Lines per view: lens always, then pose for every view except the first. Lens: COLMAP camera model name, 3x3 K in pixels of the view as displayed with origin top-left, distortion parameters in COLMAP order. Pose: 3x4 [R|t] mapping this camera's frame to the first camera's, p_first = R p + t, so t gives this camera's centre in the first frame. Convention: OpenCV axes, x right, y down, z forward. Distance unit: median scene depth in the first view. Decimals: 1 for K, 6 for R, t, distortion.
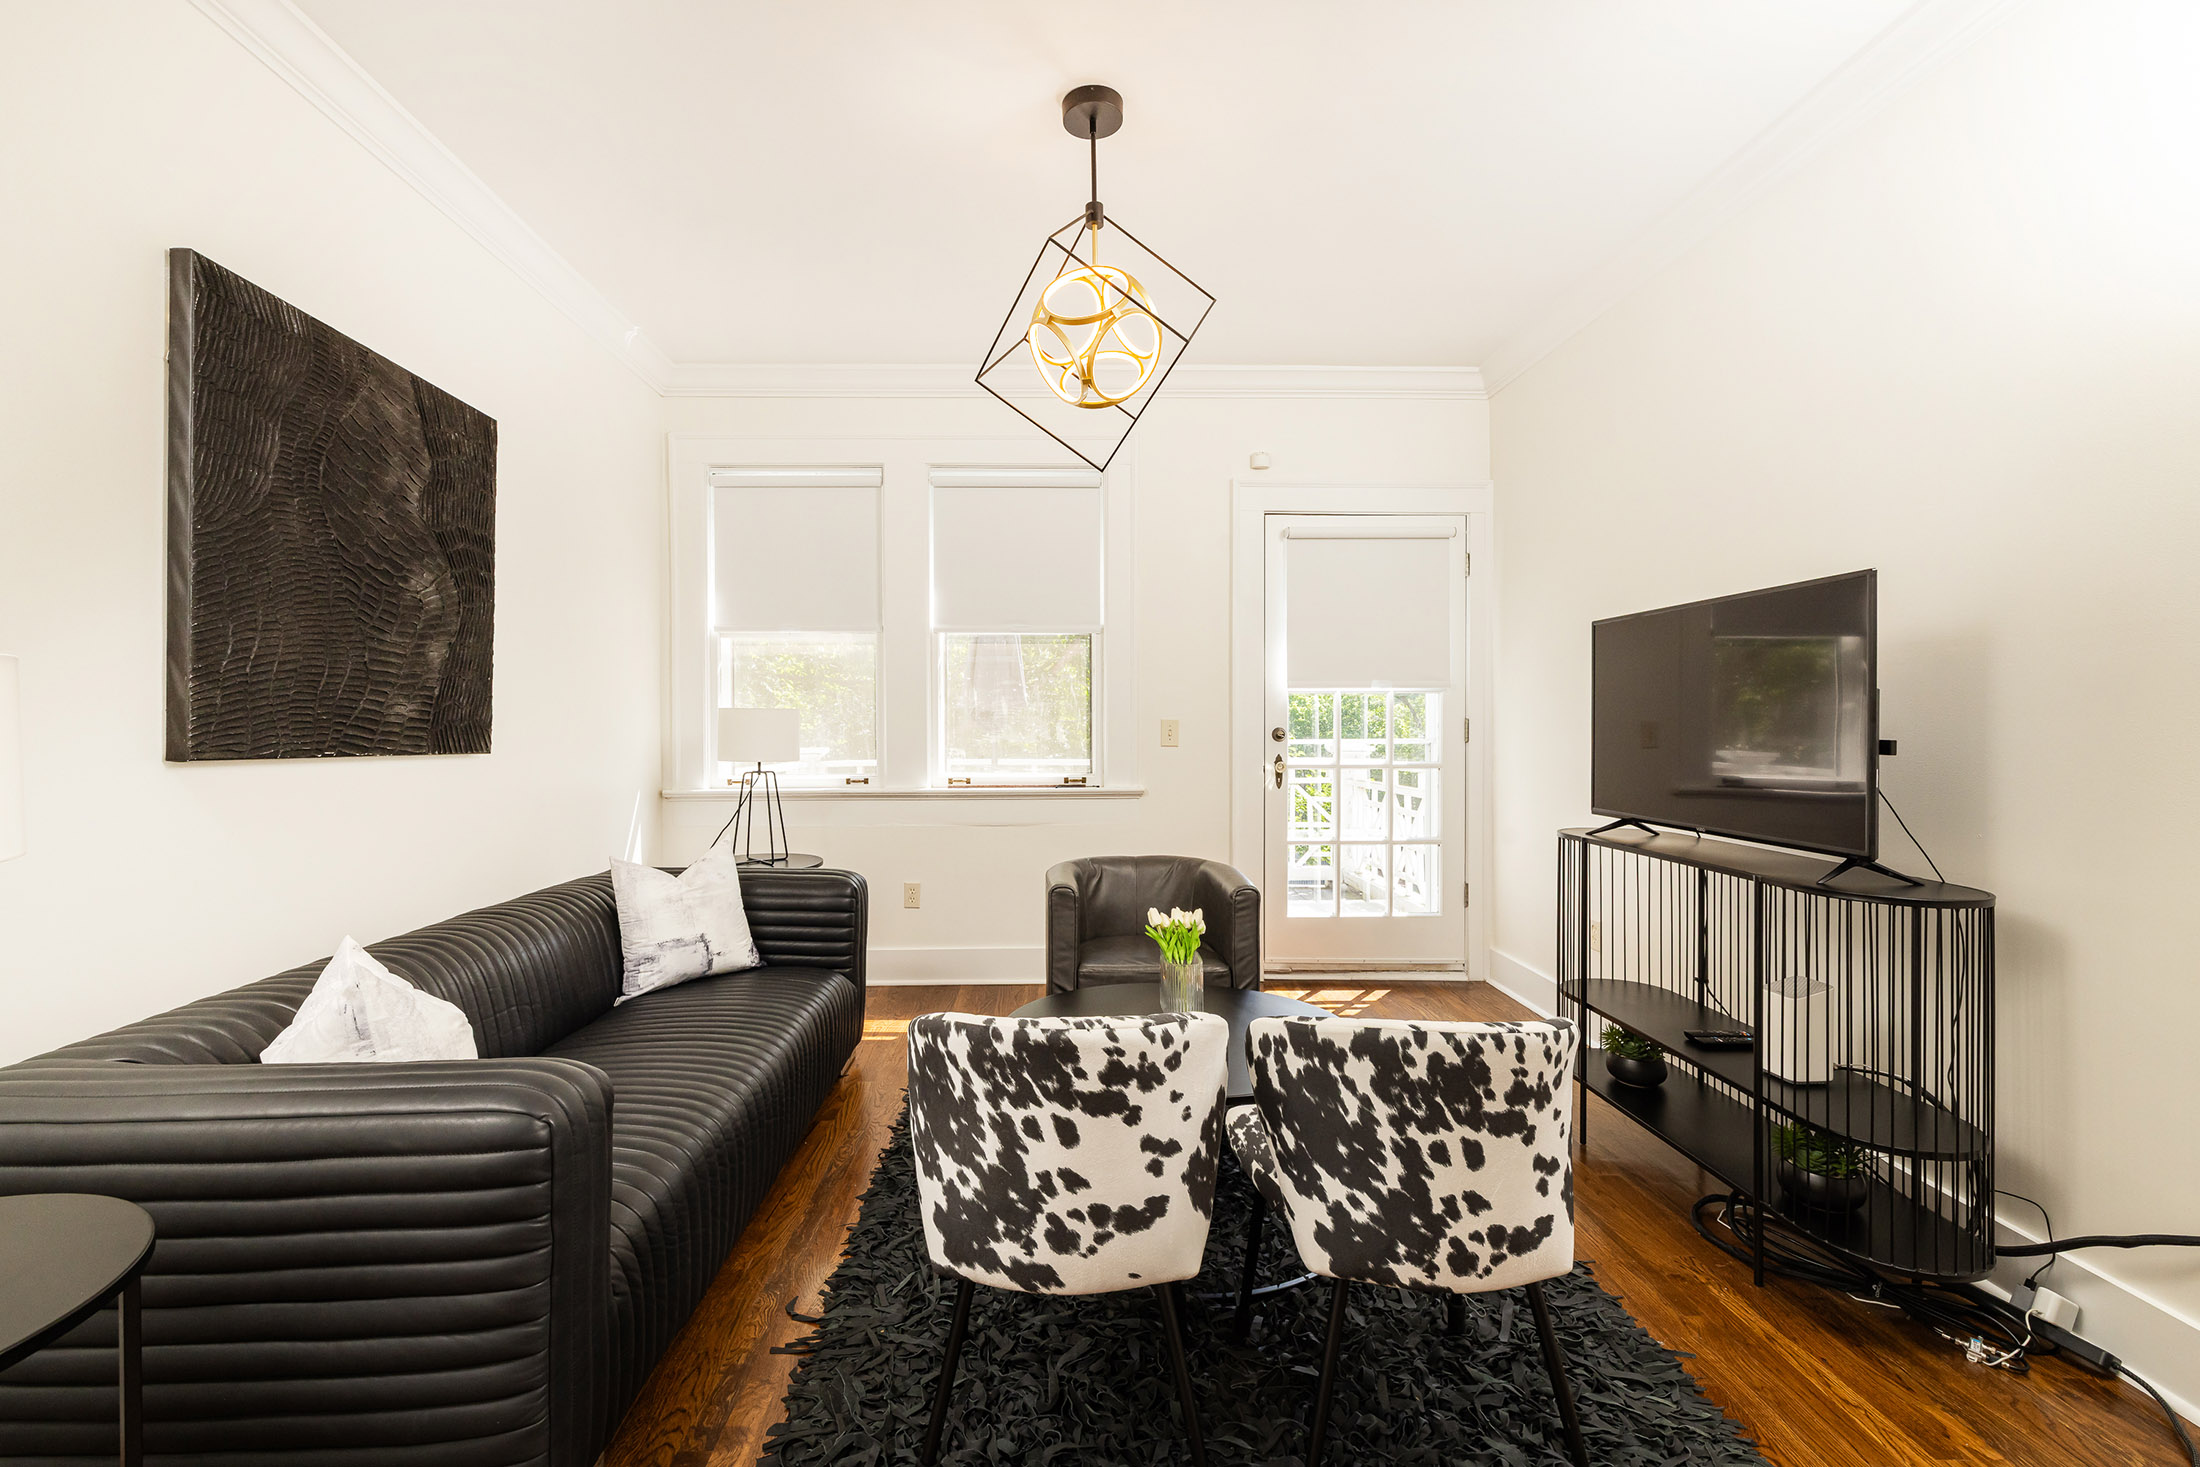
lens RADIAL K [[949.7, 0, 1064.1], [0, 949.7, 727.5], [0, 0, 1]] dist [0.011800, 0.000079]
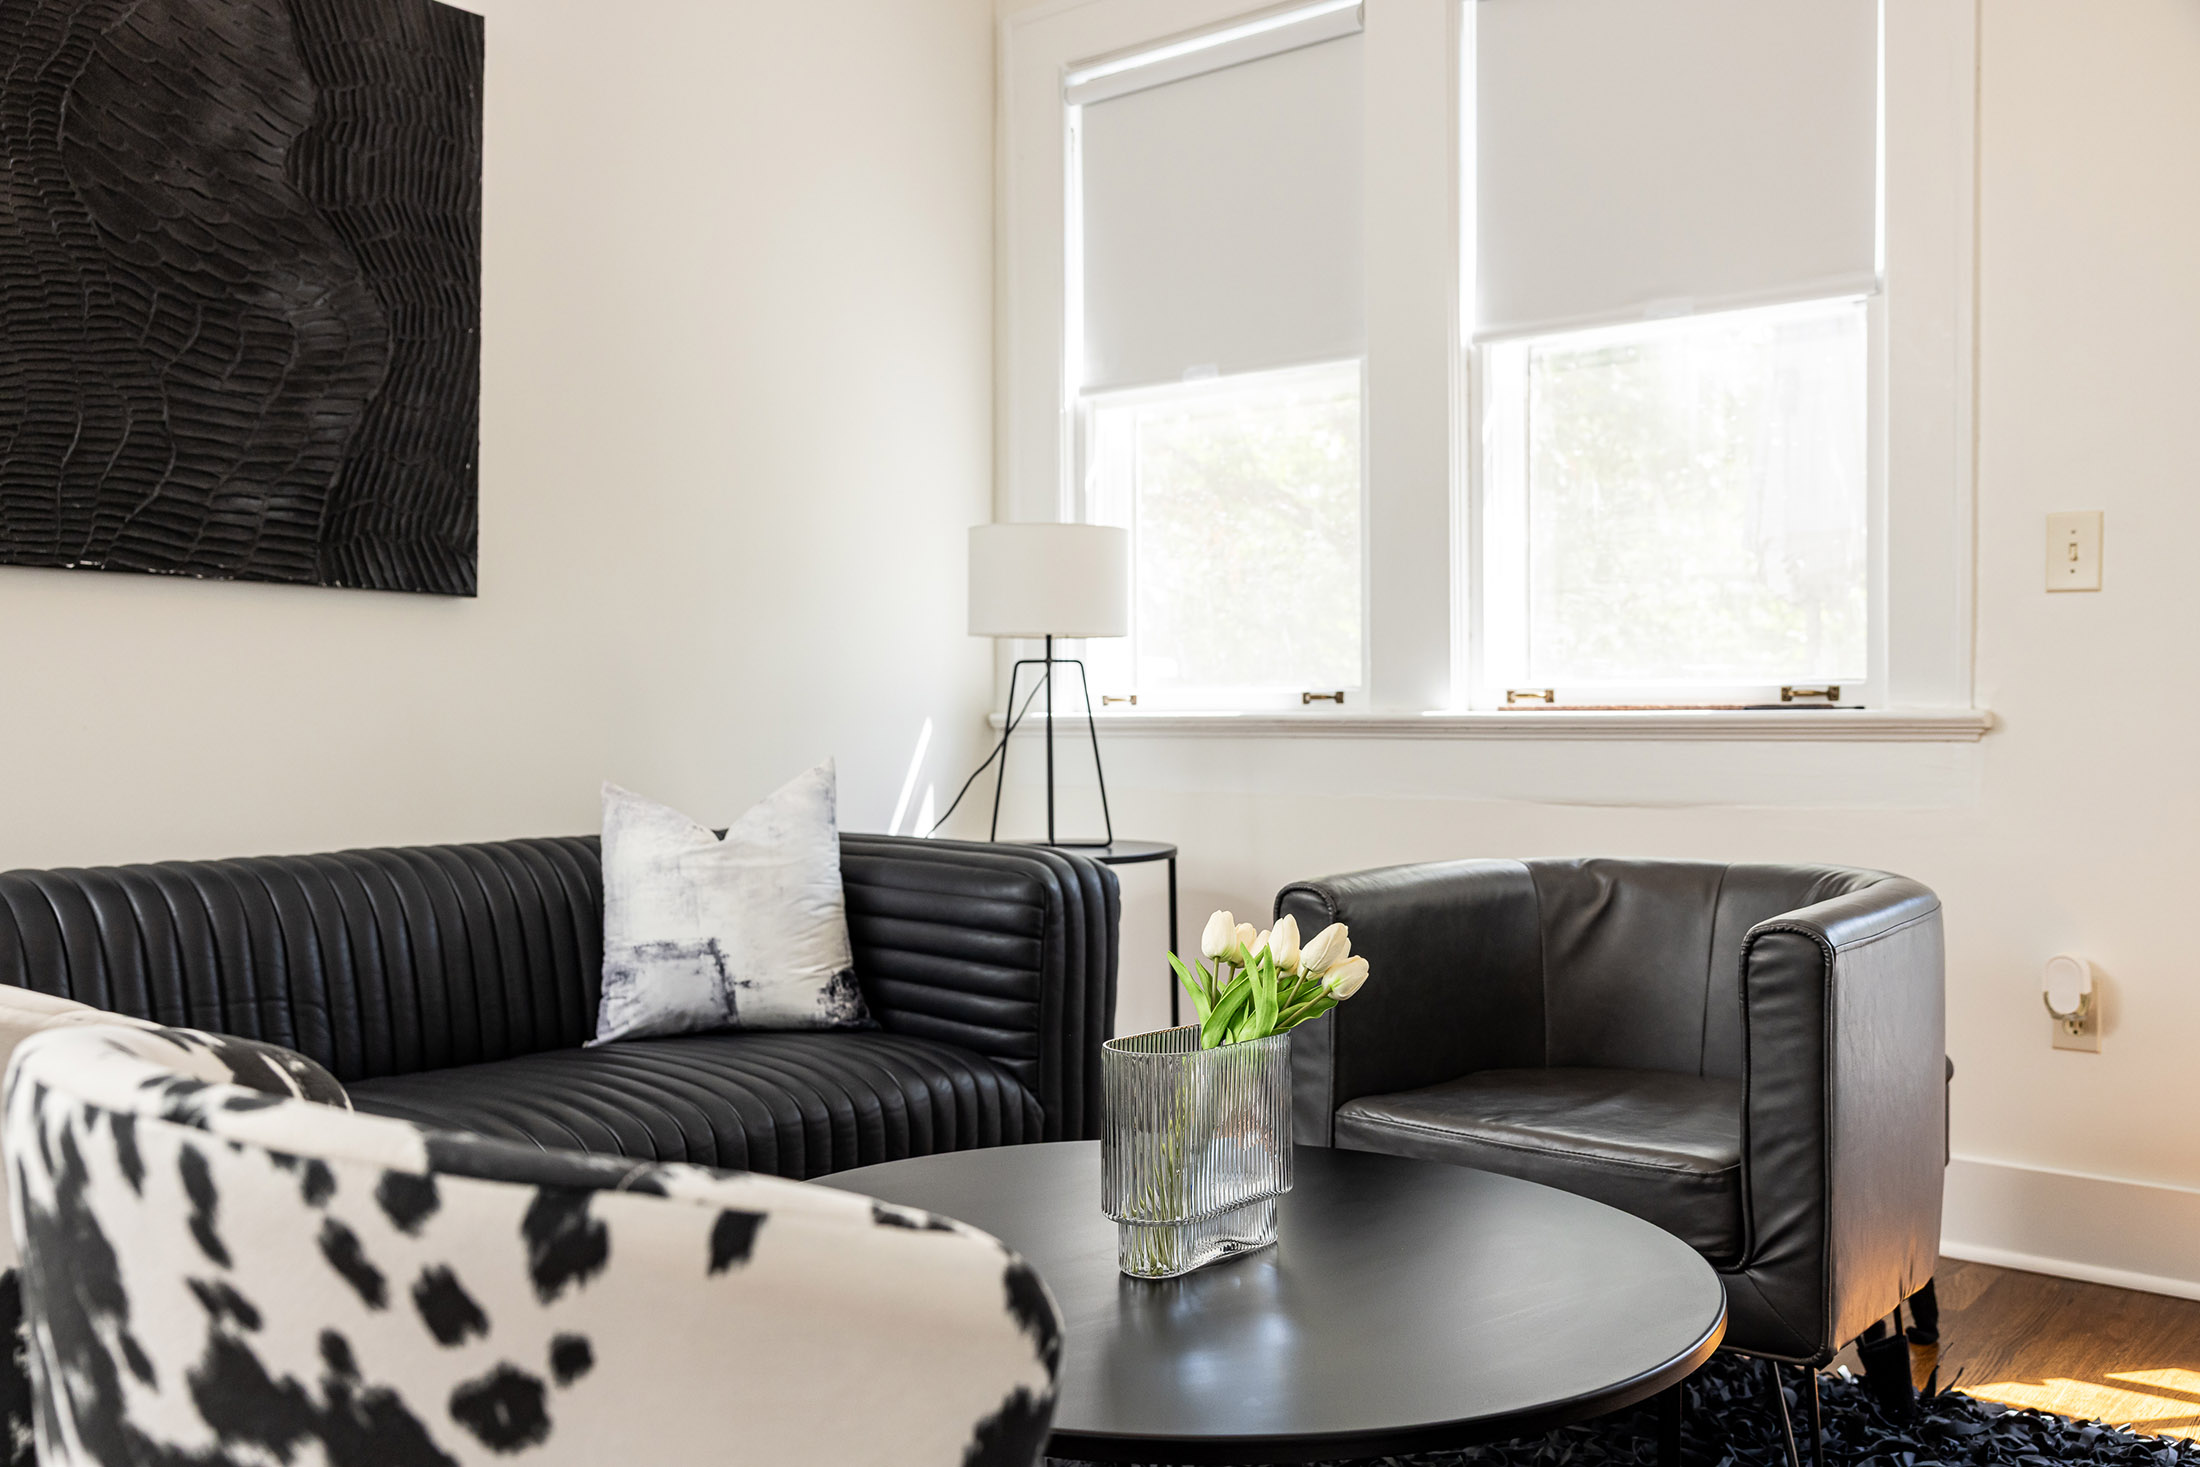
lens RADIAL K [[1918.0, 0, 1142.0], [0, 1918.0, 738.1], [0, 0, 1]] dist [-0.004086, 0.003287]
pose [[0.762458, 0.004297, -0.647024, 0.517465], [-0.000614, 0.999982, 0.005918, 0.119699], [0.647038, -0.004115, 0.762447, 0.428163]]
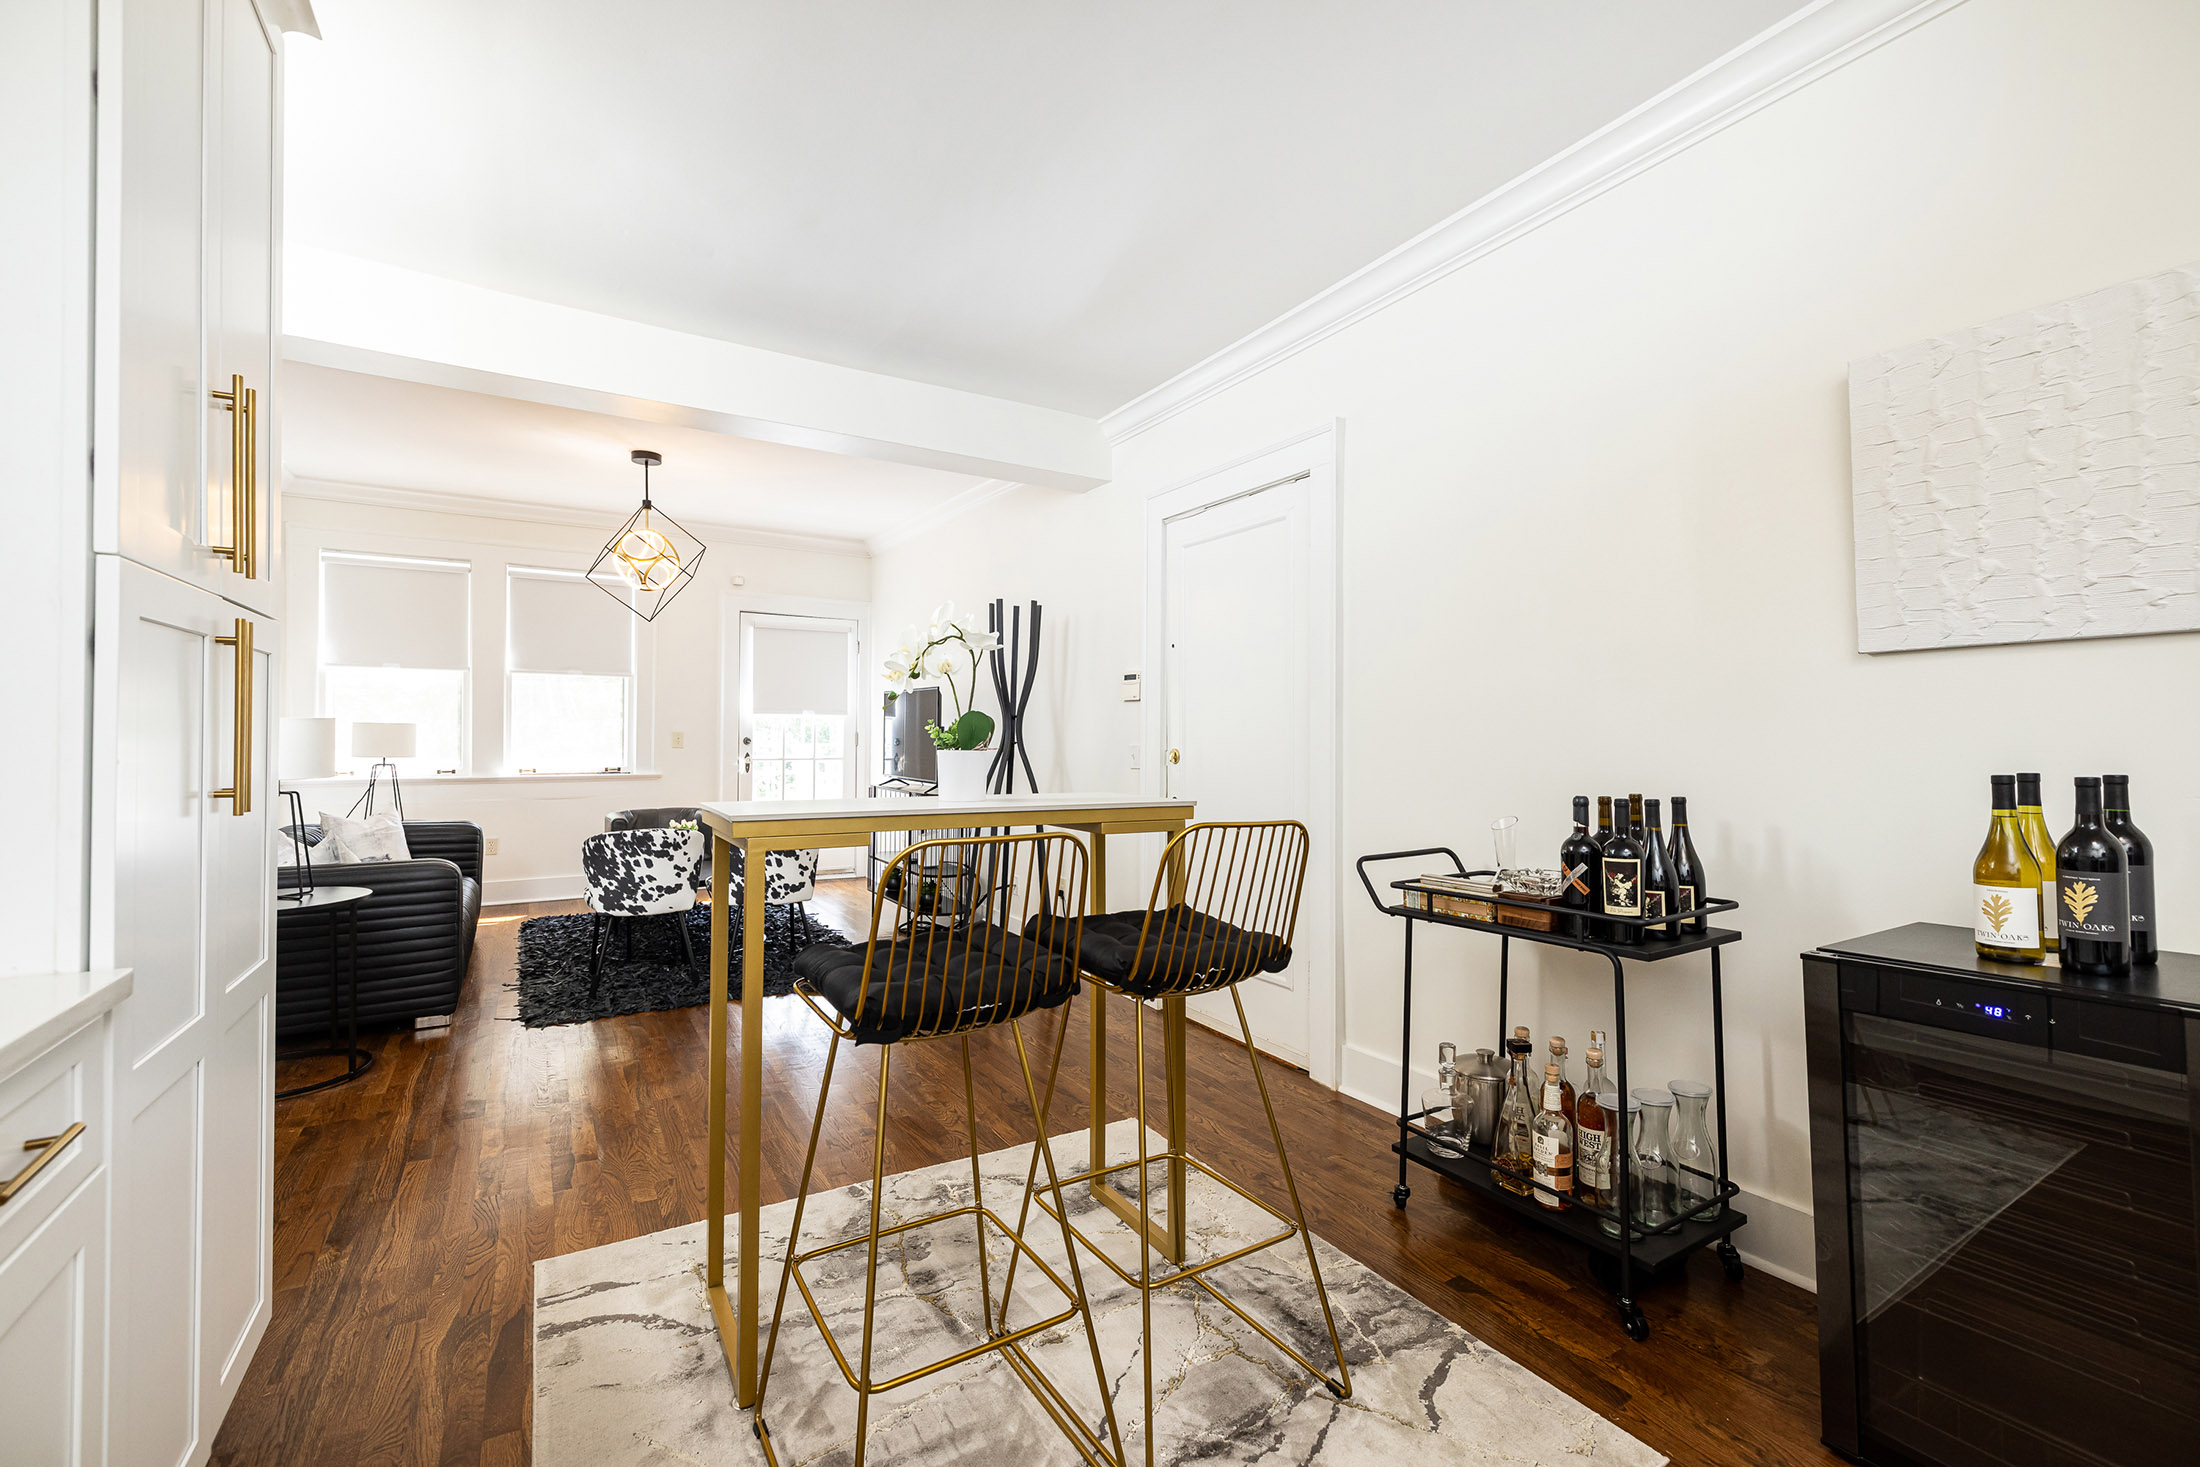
lens RADIAL K [[949.7, 0, 1107.9], [0, 949.7, 719.4], [0, 0, 1]] dist [0.011800, 0.000079]
pose [[0.854600, 0.013773, 0.519104, -0.187914], [-0.006147, 0.999846, -0.016409, -0.012110], [-0.519251, 0.010833, 0.854553, -1.381090]]
